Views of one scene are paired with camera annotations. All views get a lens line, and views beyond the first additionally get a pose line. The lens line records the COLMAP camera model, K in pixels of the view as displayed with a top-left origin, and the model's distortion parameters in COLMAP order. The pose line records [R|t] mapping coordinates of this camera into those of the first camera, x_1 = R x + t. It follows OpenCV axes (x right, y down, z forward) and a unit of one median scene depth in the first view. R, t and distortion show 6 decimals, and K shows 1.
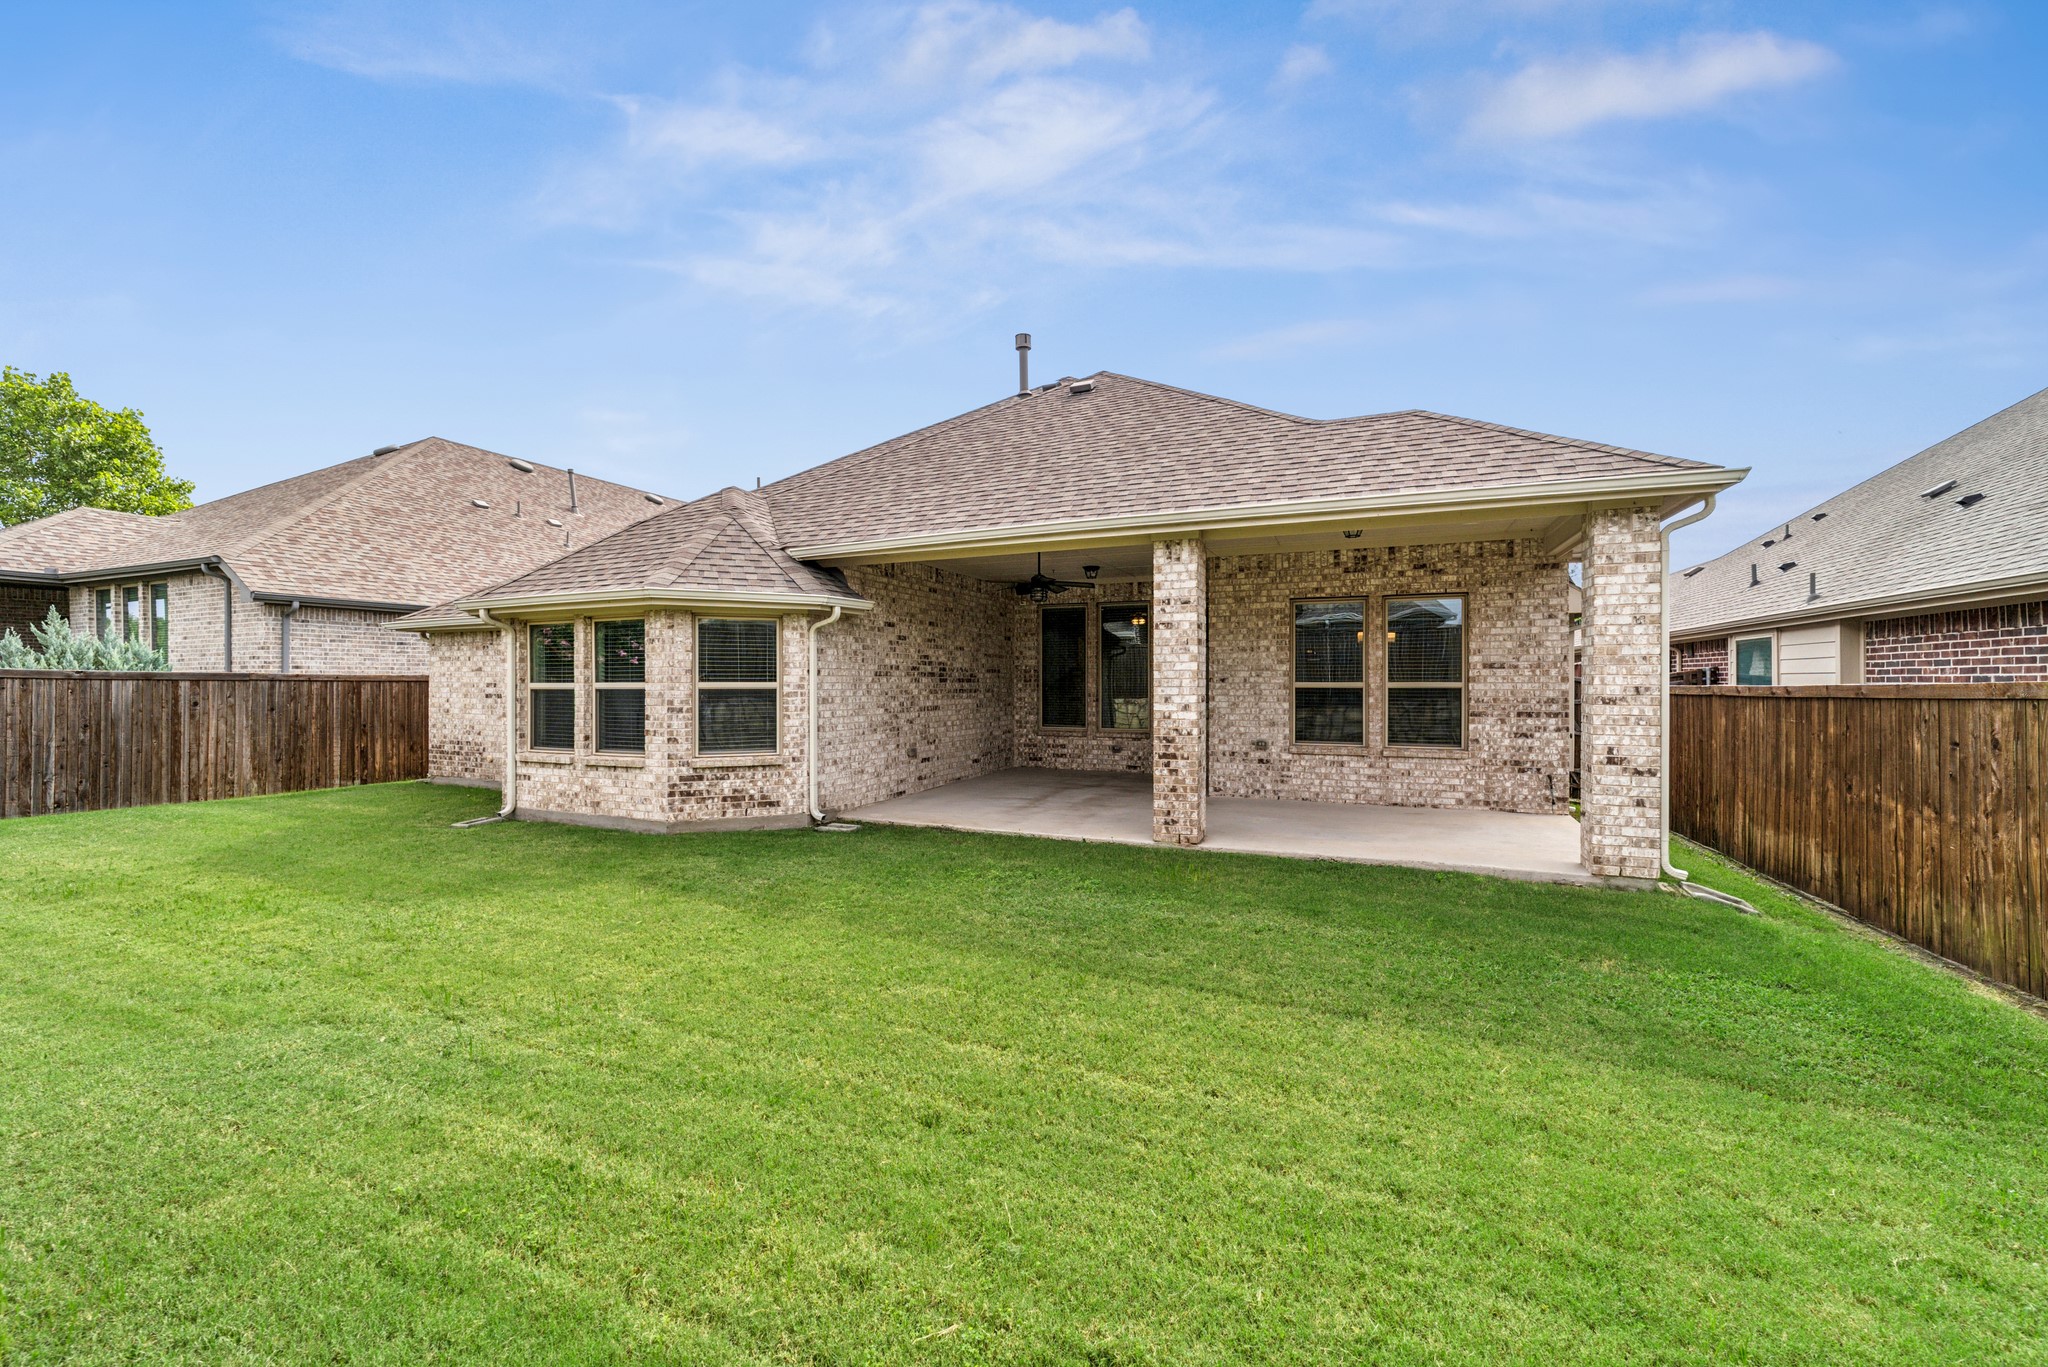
lens RADIAL K [[792.8, 0, 1033.8], [0, 792.8, 675.3], [0, 0, 1]] dist [-0.000155, 0.000023]
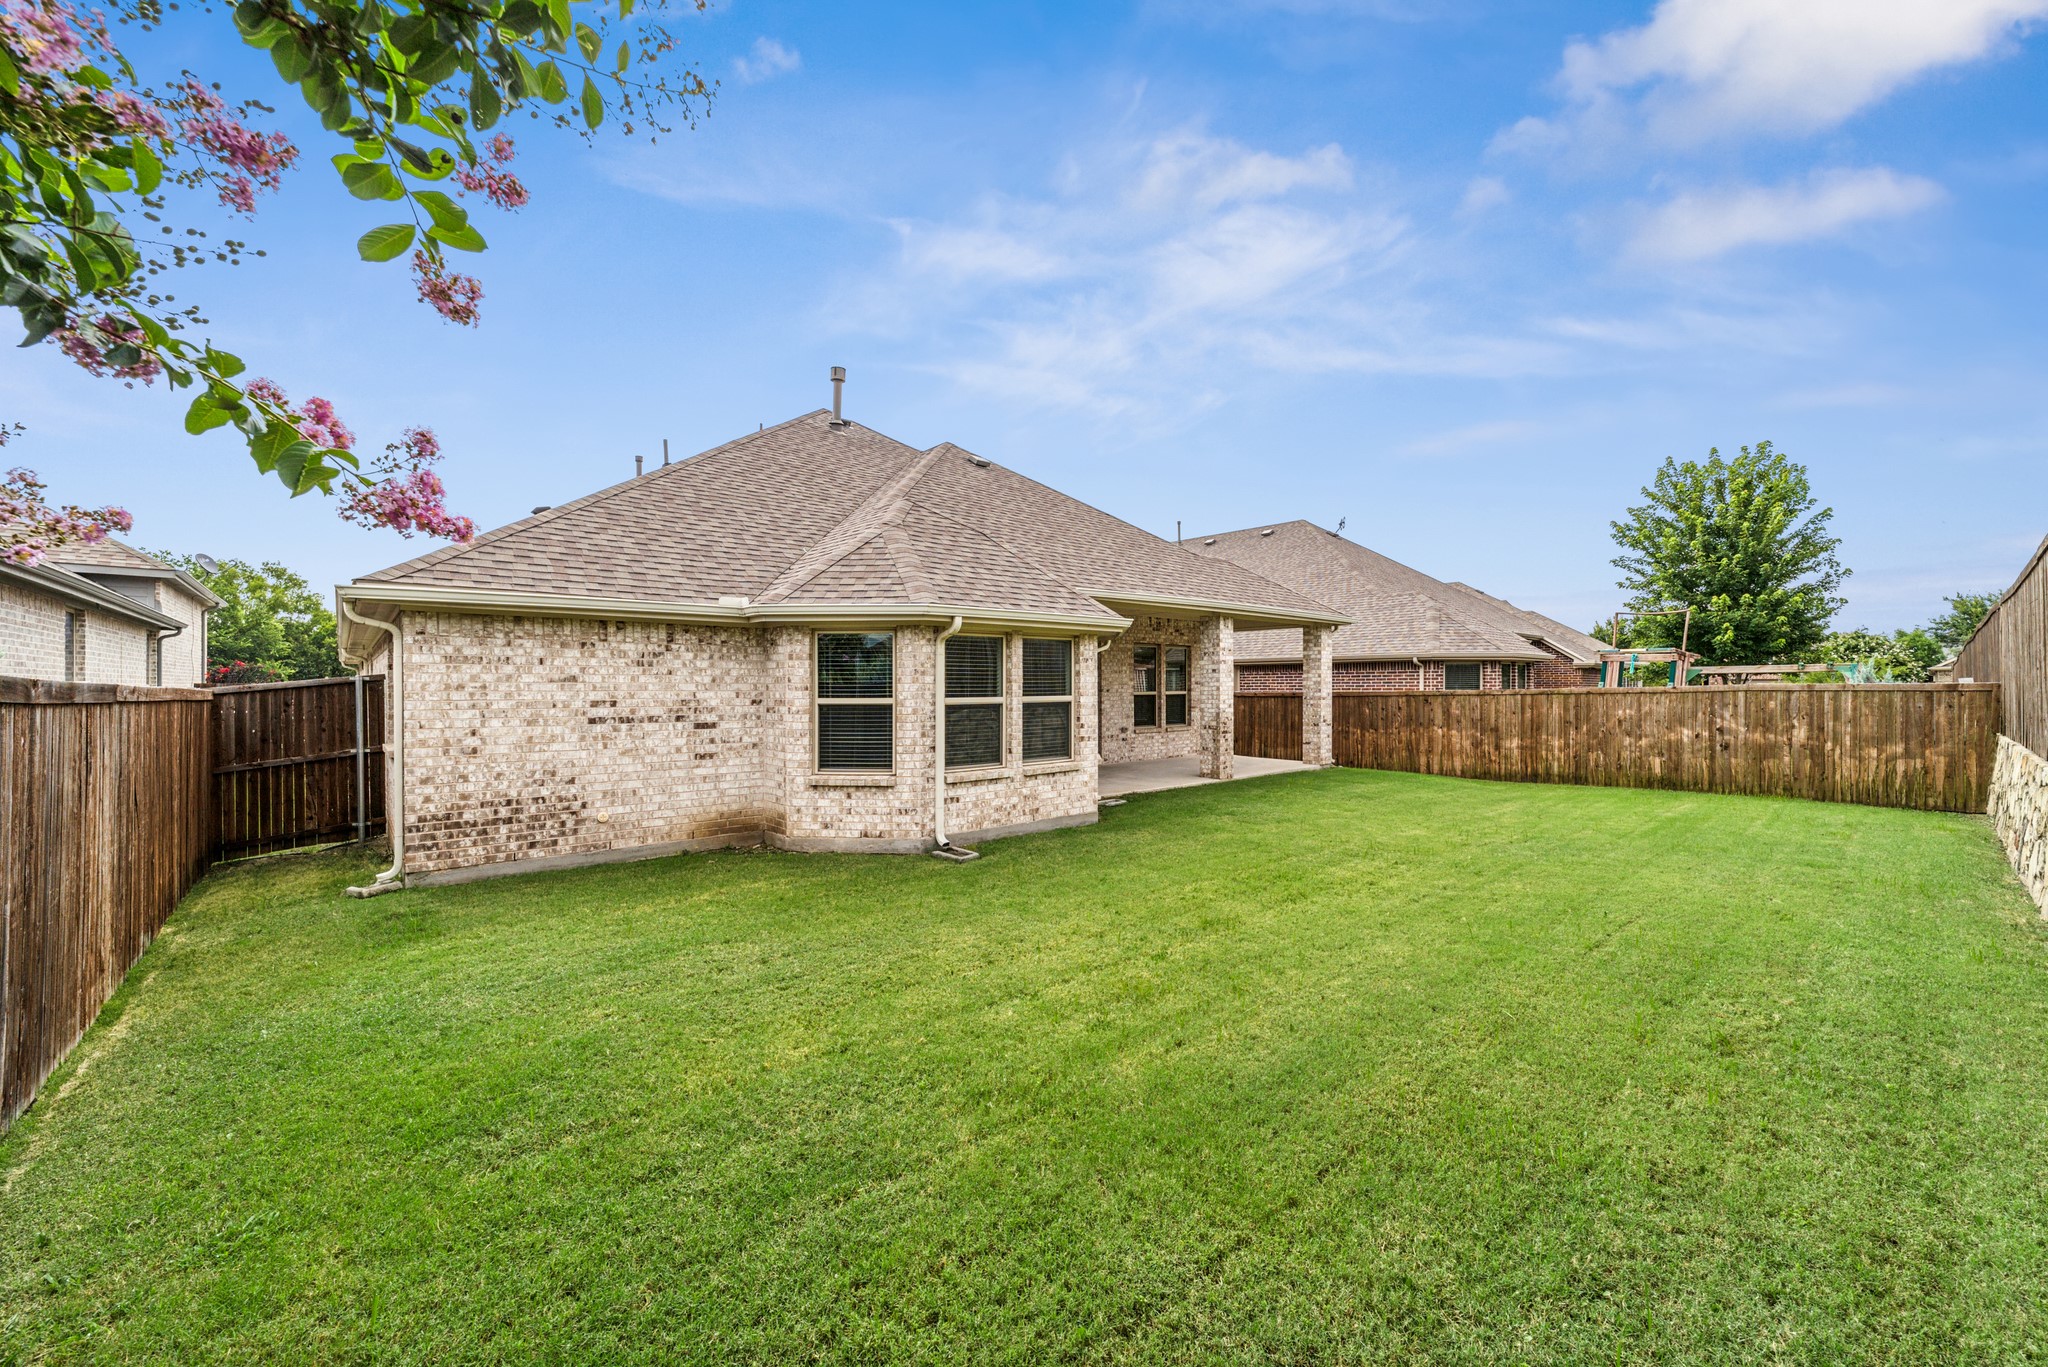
lens RADIAL K [[792.8, 0, 1042.0], [0, 792.8, 687.9], [0, 0, 1]] dist [-0.000155, 0.000023]
pose [[0.418242, -0.002836, 0.908331, -1.457267], [-0.006646, 0.999959, 0.006182, -0.009456], [-0.908311, -0.008623, 0.418206, 0.523902]]
